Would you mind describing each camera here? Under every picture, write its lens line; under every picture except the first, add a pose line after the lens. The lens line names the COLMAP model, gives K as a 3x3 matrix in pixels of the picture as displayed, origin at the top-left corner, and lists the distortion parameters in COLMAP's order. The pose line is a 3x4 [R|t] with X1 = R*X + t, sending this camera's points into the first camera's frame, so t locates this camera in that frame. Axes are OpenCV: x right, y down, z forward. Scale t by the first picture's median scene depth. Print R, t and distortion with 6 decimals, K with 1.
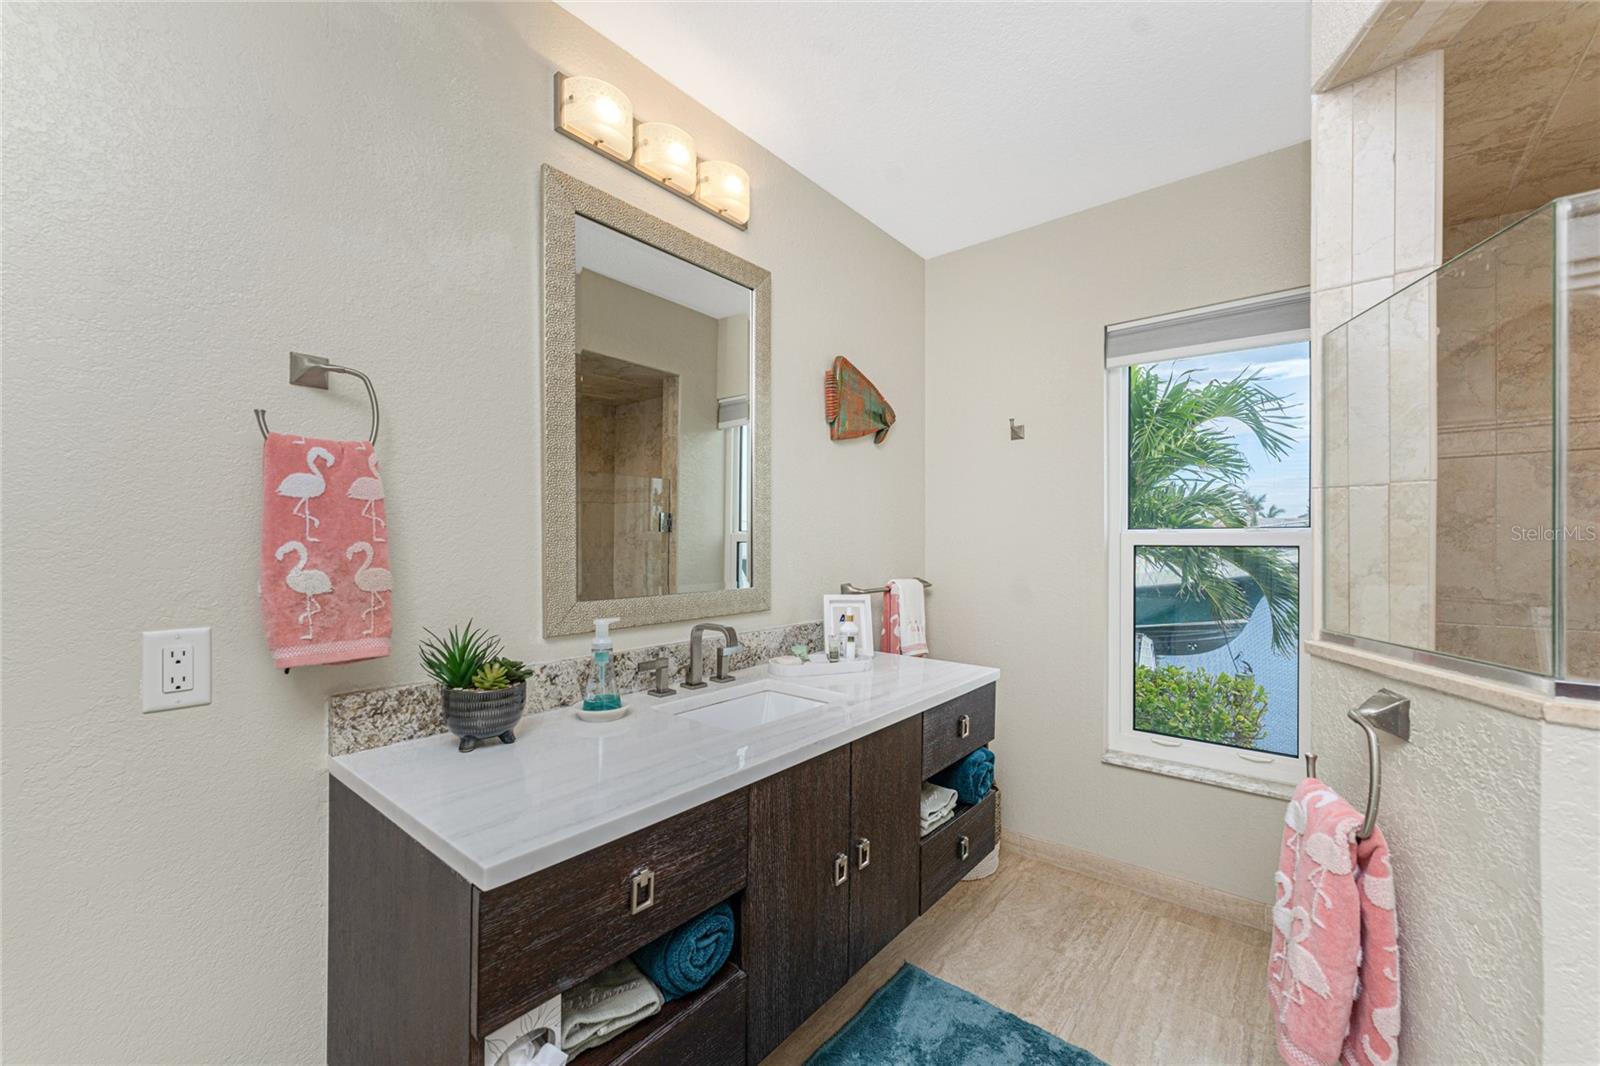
lens RADIAL K [[642.1, 0, 799.1], [0, 642.1, 538.2], [0, 0, 1]] dist [0.000233, 0.000326]
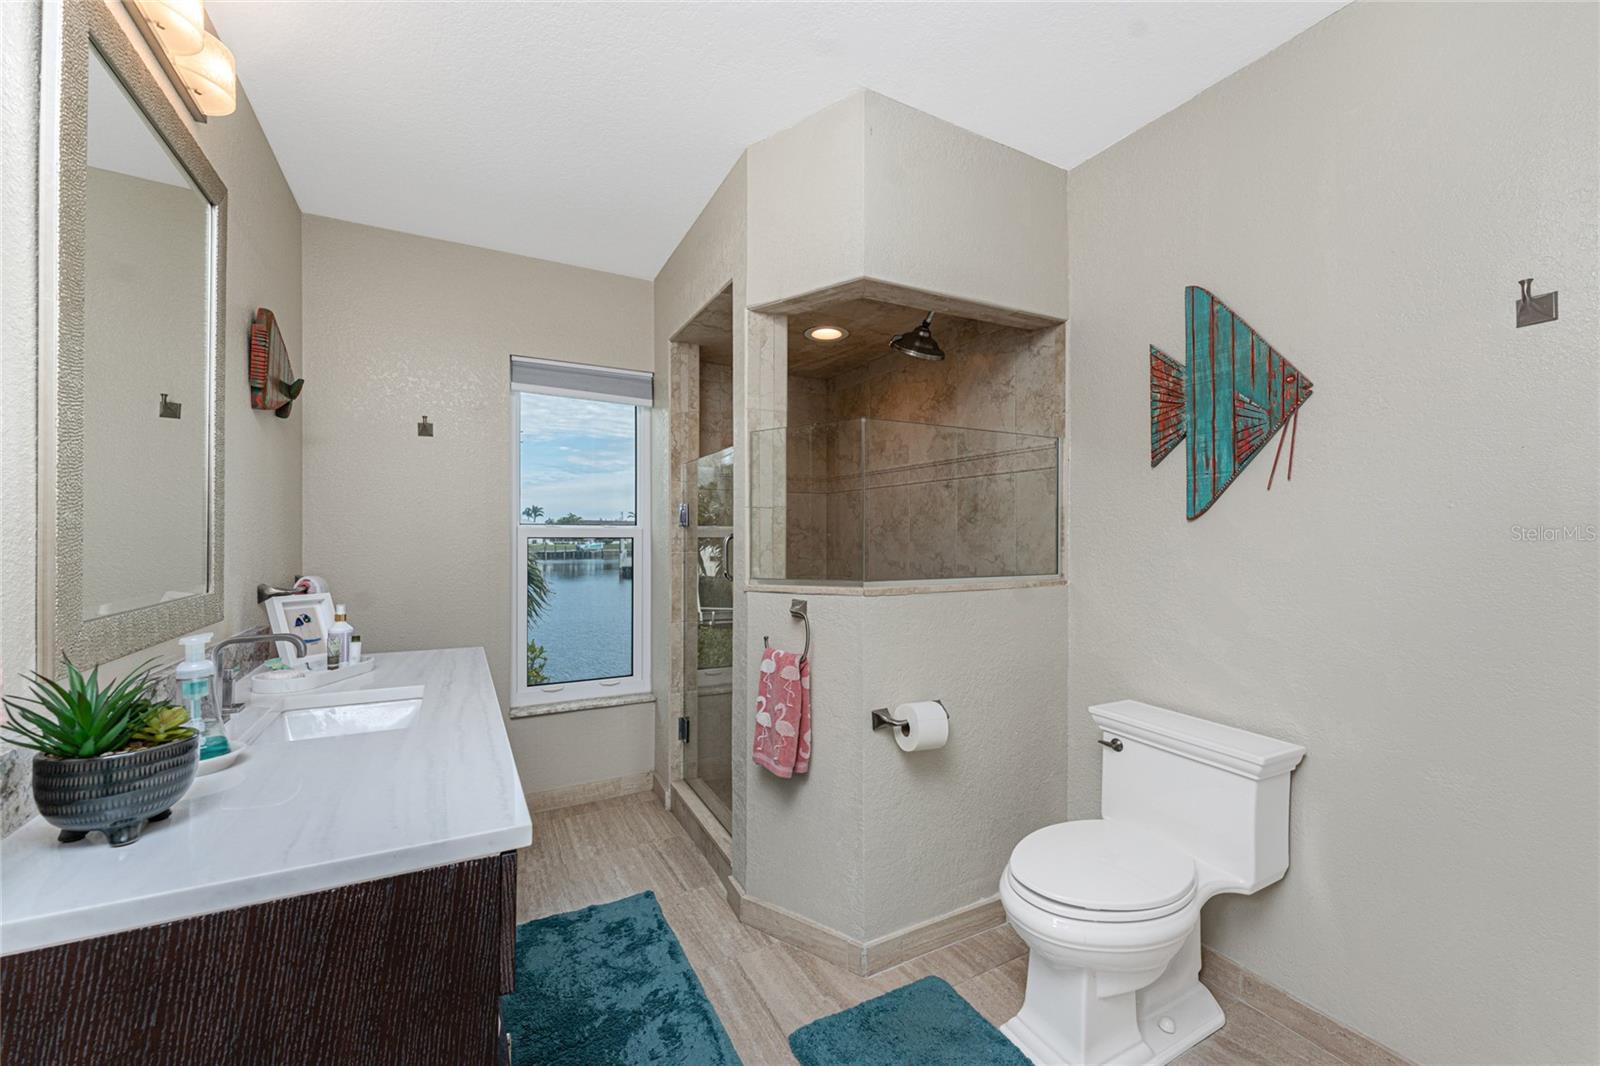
lens RADIAL K [[642.1, 0, 807.9], [0, 642.1, 531.8], [0, 0, 1]] dist [0.000233, 0.000326]
pose [[0.353663, 0.002805, 0.935369, -0.494308], [-0.001955, 0.999996, -0.002259, 0.001315], [-0.935371, -0.001030, 0.353667, 0.063817]]
